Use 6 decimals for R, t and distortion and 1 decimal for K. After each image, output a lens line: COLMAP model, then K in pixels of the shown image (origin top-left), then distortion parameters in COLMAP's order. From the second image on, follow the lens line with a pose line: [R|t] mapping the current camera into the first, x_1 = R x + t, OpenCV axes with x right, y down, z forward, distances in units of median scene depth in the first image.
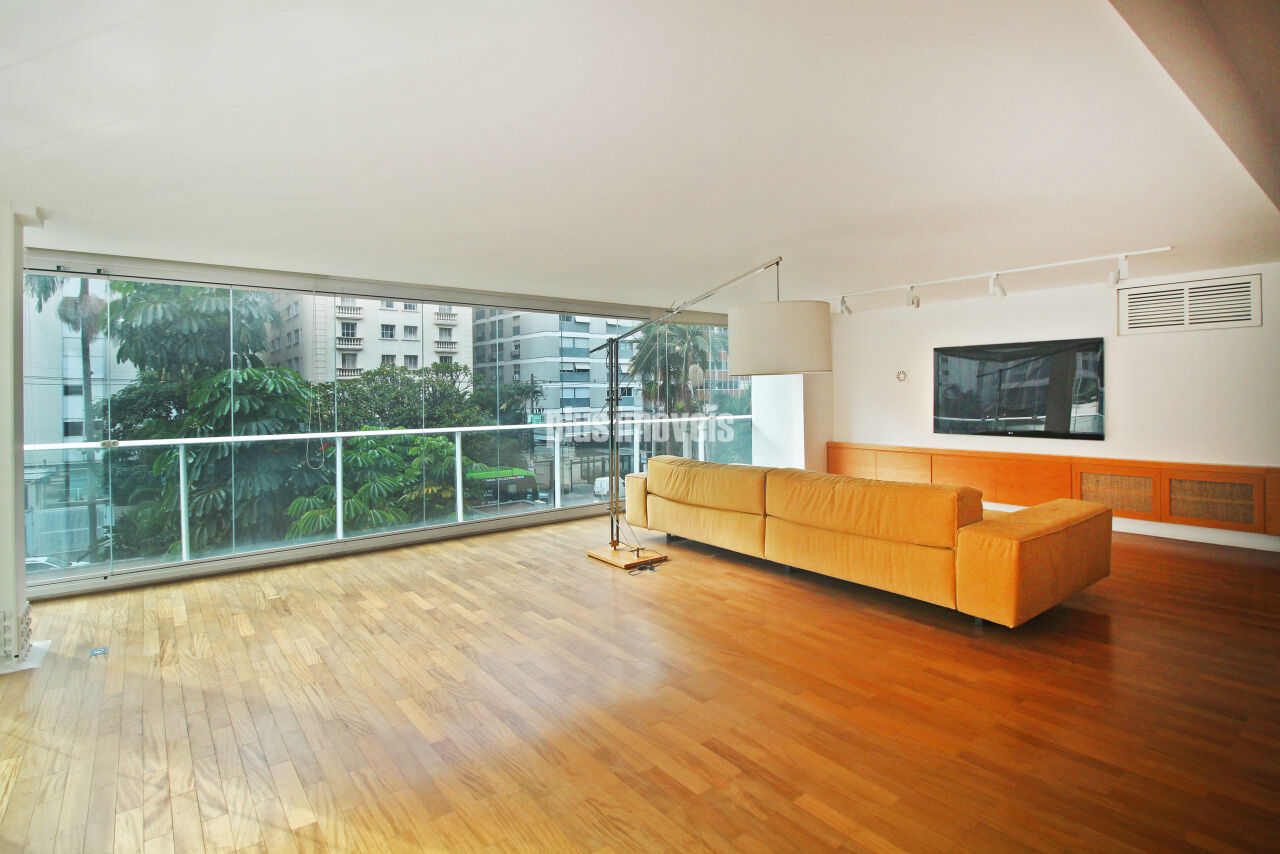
lens RADIAL K [[612.5, 0, 629.7], [0, 612.5, 407.4], [0, 0, 1]] dist [0.000259, -0.008643]
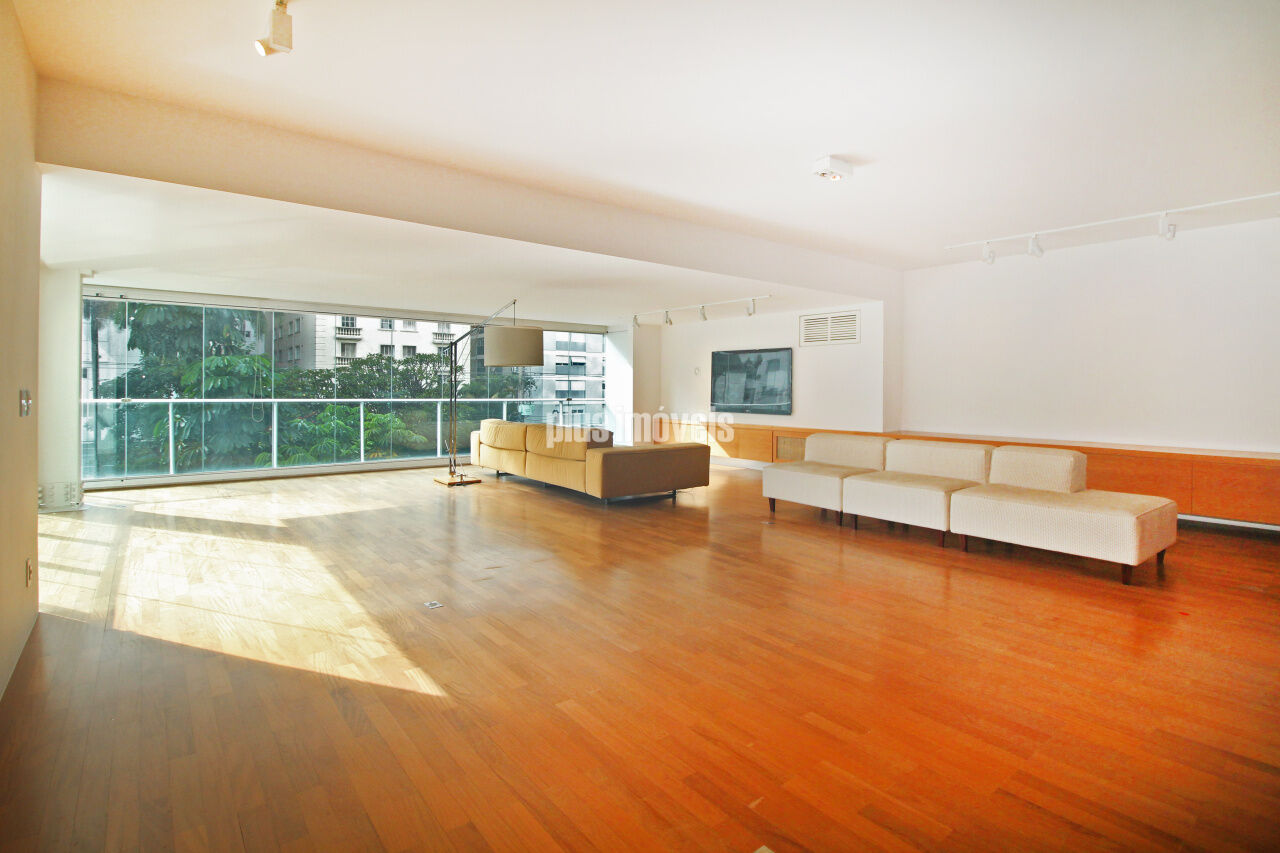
lens RADIAL K [[612.5, 0, 665.0], [0, 612.5, 386.4], [0, 0, 1]] dist [0.000259, -0.008643]
pose [[0.999229, 0.018696, 0.034531, 0.335050], [-0.017807, 0.999506, -0.025895, 0.022863], [-0.034998, 0.025260, 0.999068, -0.425906]]
